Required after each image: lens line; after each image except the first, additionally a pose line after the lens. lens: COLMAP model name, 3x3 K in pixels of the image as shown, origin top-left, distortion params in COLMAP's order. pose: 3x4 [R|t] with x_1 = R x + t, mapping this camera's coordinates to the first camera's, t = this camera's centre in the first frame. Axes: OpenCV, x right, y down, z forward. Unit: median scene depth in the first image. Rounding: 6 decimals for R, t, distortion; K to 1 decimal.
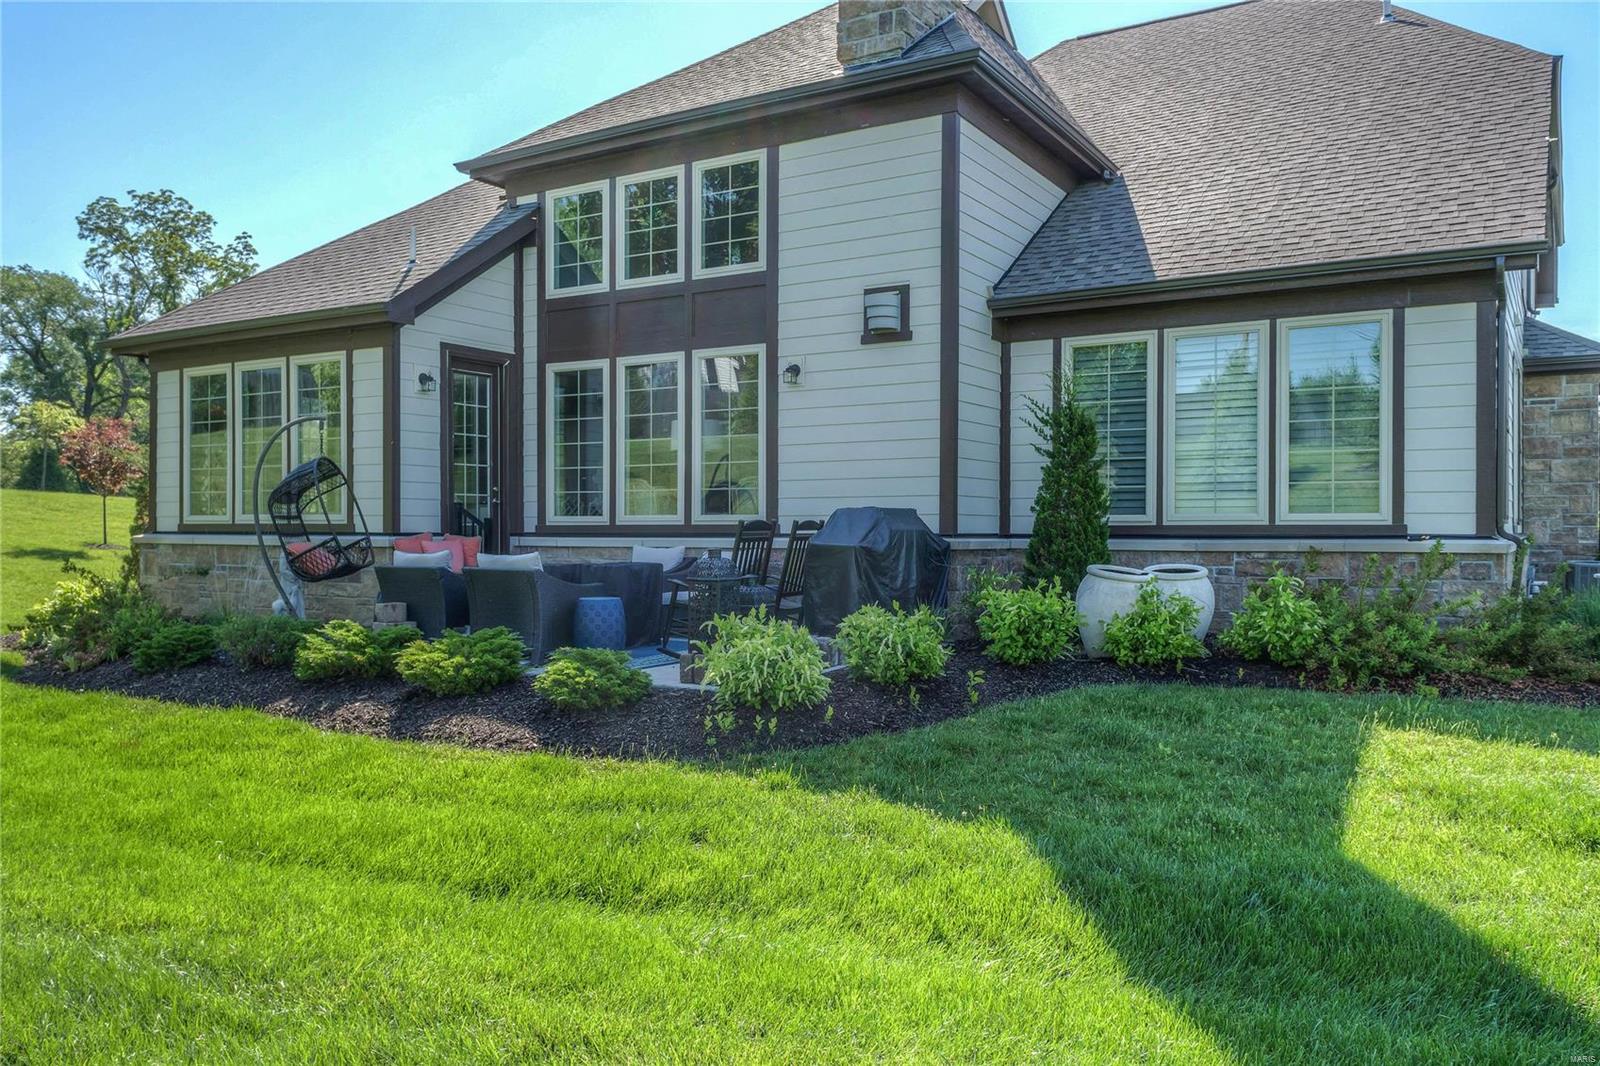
lens RADIAL K [[1215.5, 0, 803.7], [0, 1215.5, 532.5], [0, 0, 1]] dist [0.034545, -0.041258]
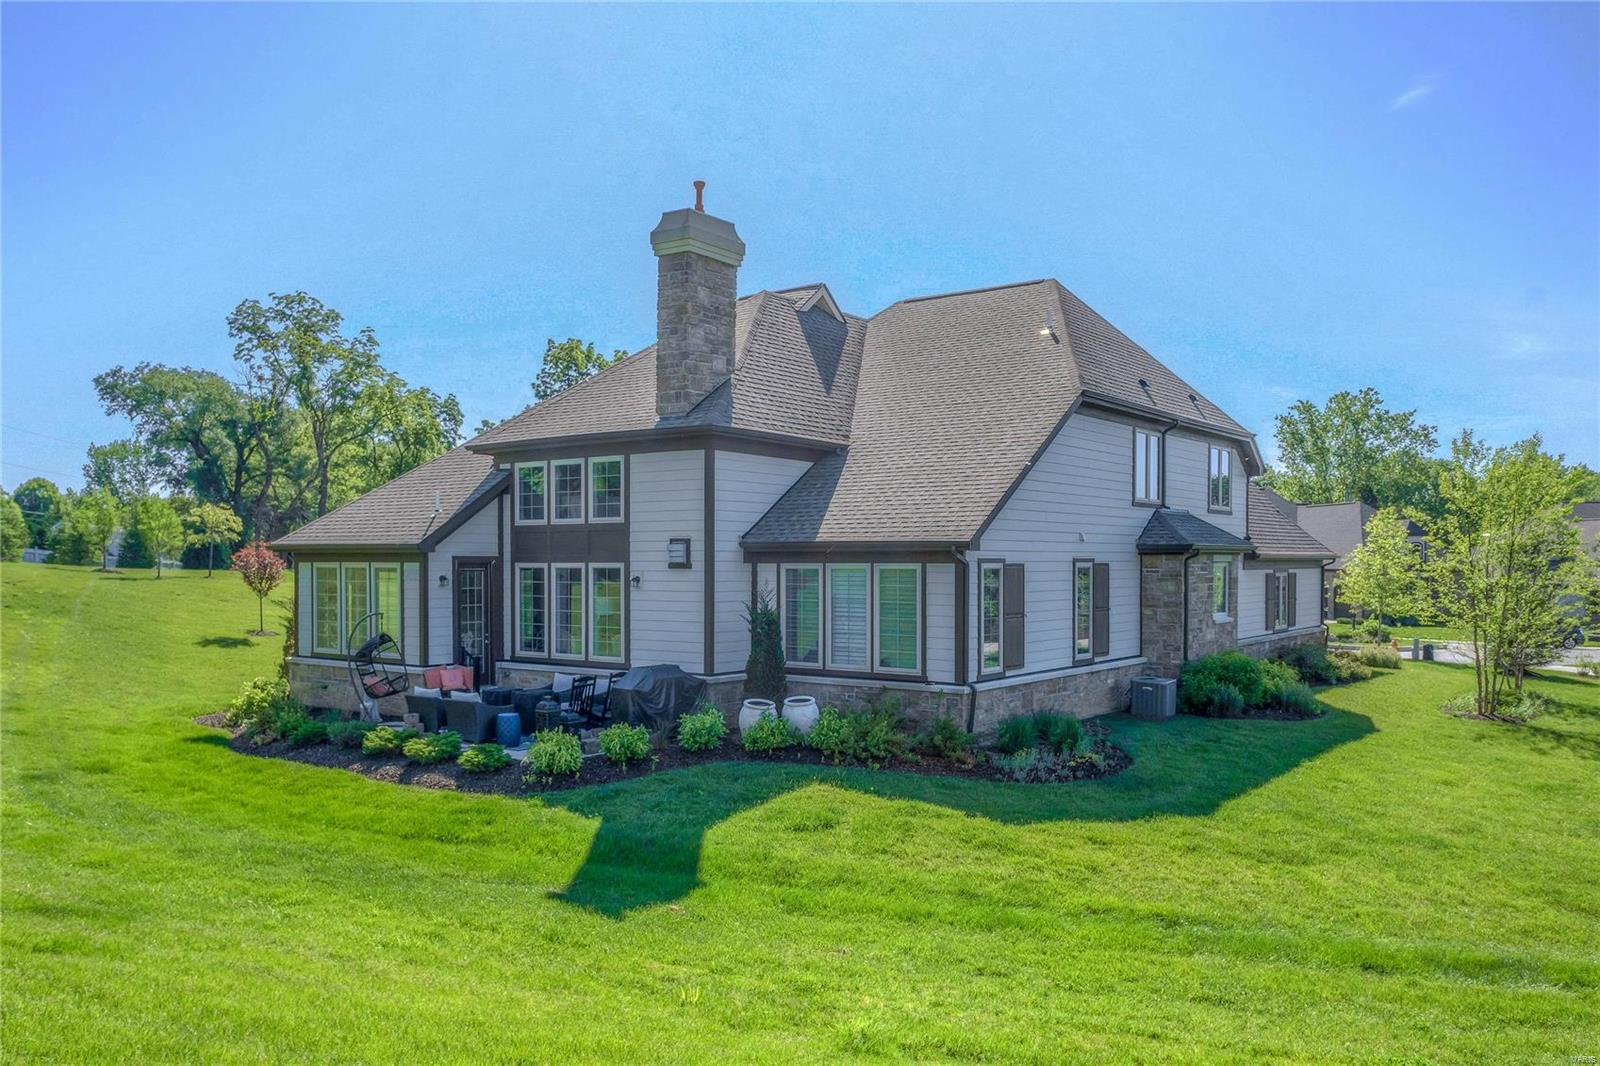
lens RADIAL K [[1215.5, 0, 818.9], [0, 1215.5, 578.7], [0, 0, 1]] dist [0.034545, -0.041258]
pose [[0.996761, -0.000051, -0.080426, 0.405096], [0.001050, 0.999923, 0.012379, -0.155764], [0.080419, -0.012423, 0.996684, -0.780734]]
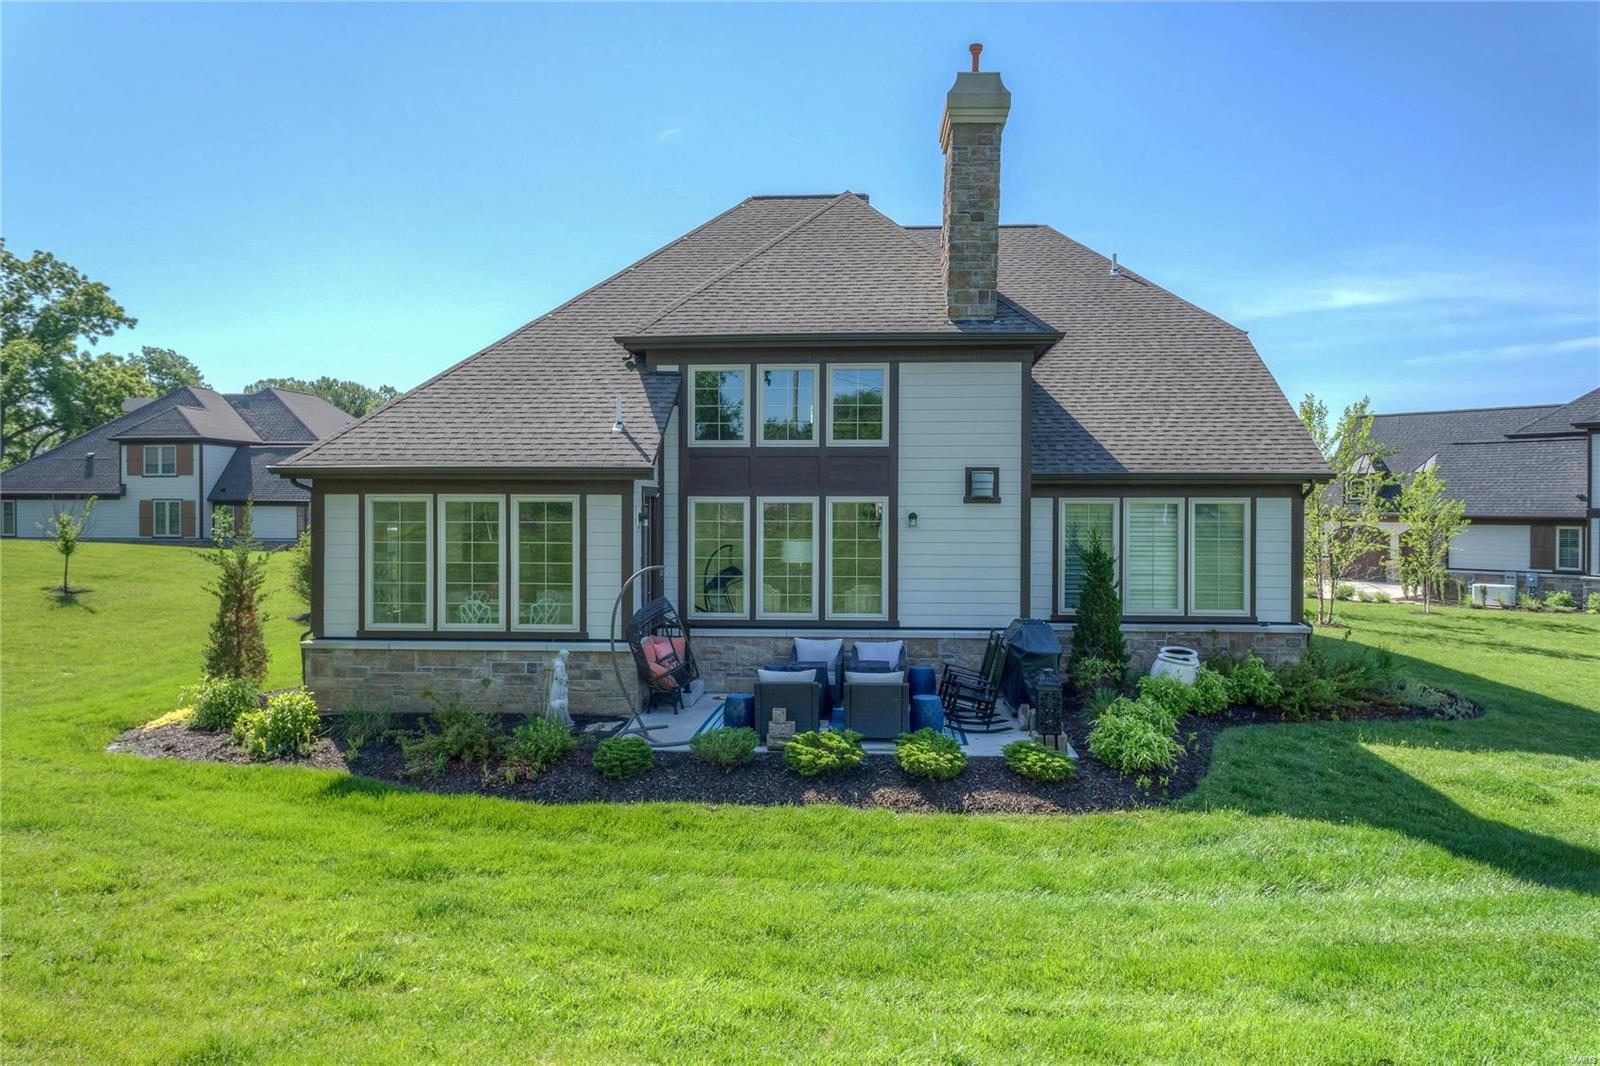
lens RADIAL K [[1119.0, 0, 791.3], [0, 1119.0, 509.4], [0, 0, 1]] dist [0.030466, 0.000402]
pose [[0.882376, -0.005200, 0.470516, -0.771820], [-0.000761, 0.999922, 0.012478, -0.158513], [-0.470544, -0.011368, 0.882303, -0.129075]]
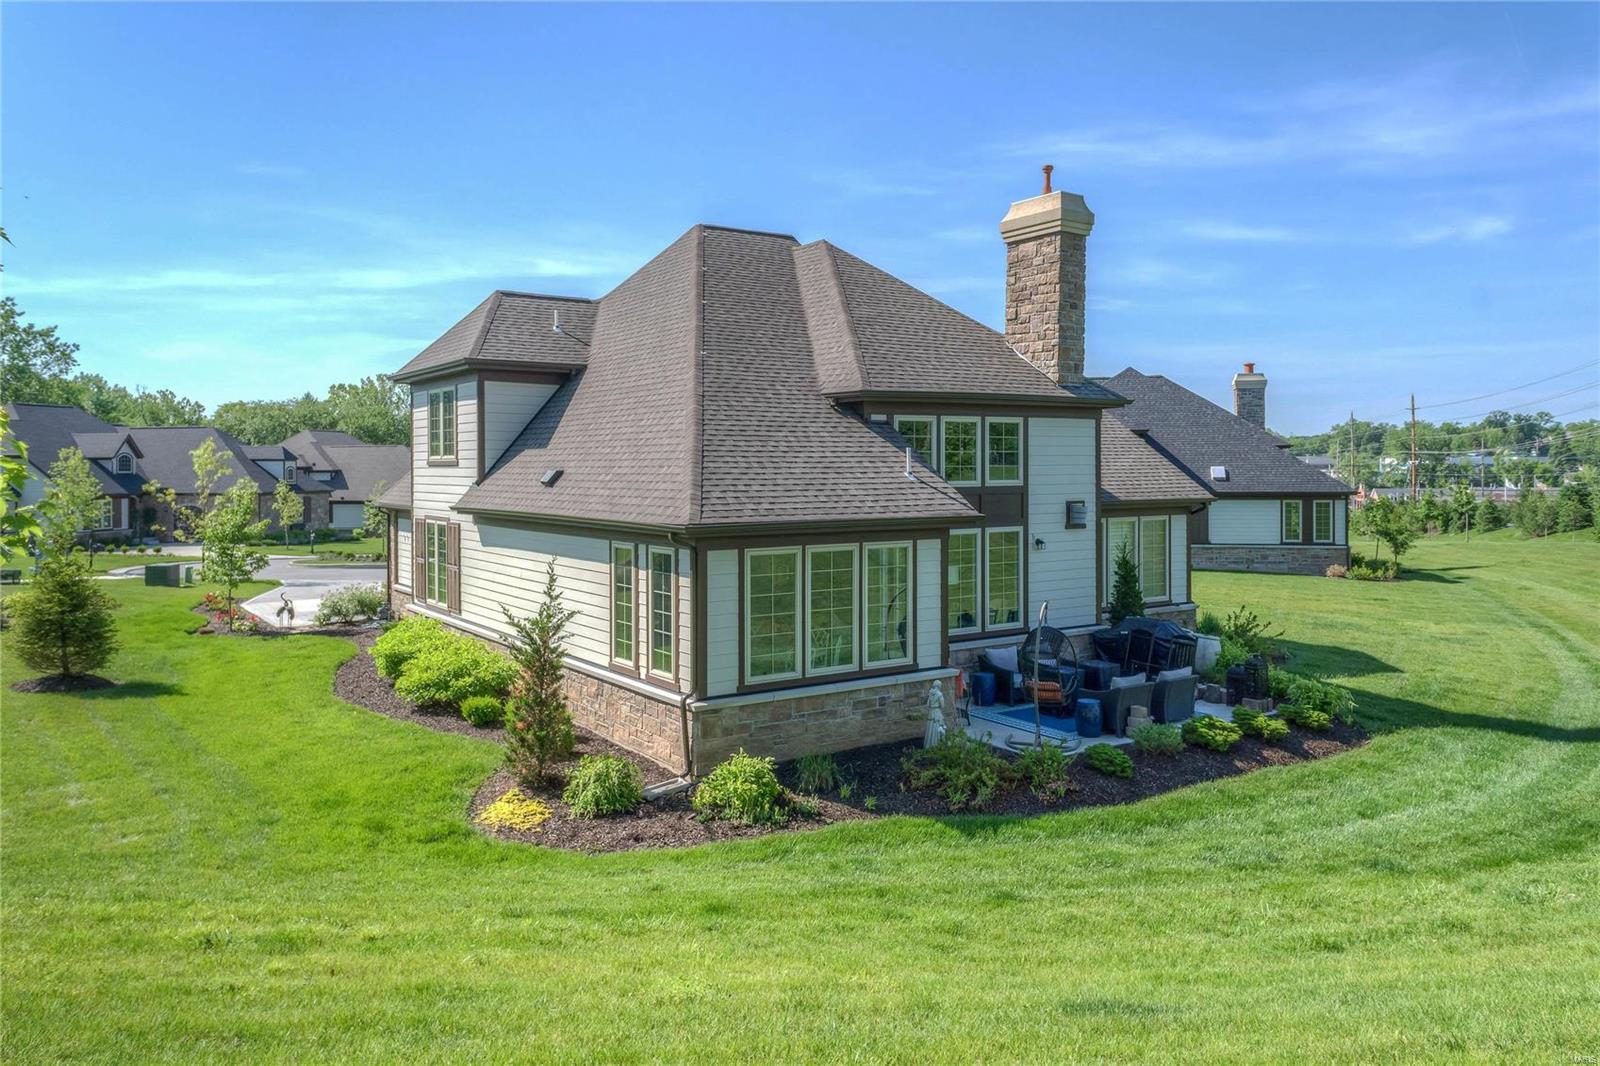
lens RADIAL K [[1182.4, 0, 784.9], [0, 1182.4, 460.2], [0, 0, 1]] dist [0.038603, 0.000310]
pose [[0.410038, -0.004922, 0.912055, -1.779745], [0.002942, 0.999987, 0.004073, -0.263201], [-0.912064, 0.001013, 0.410047, 0.610938]]
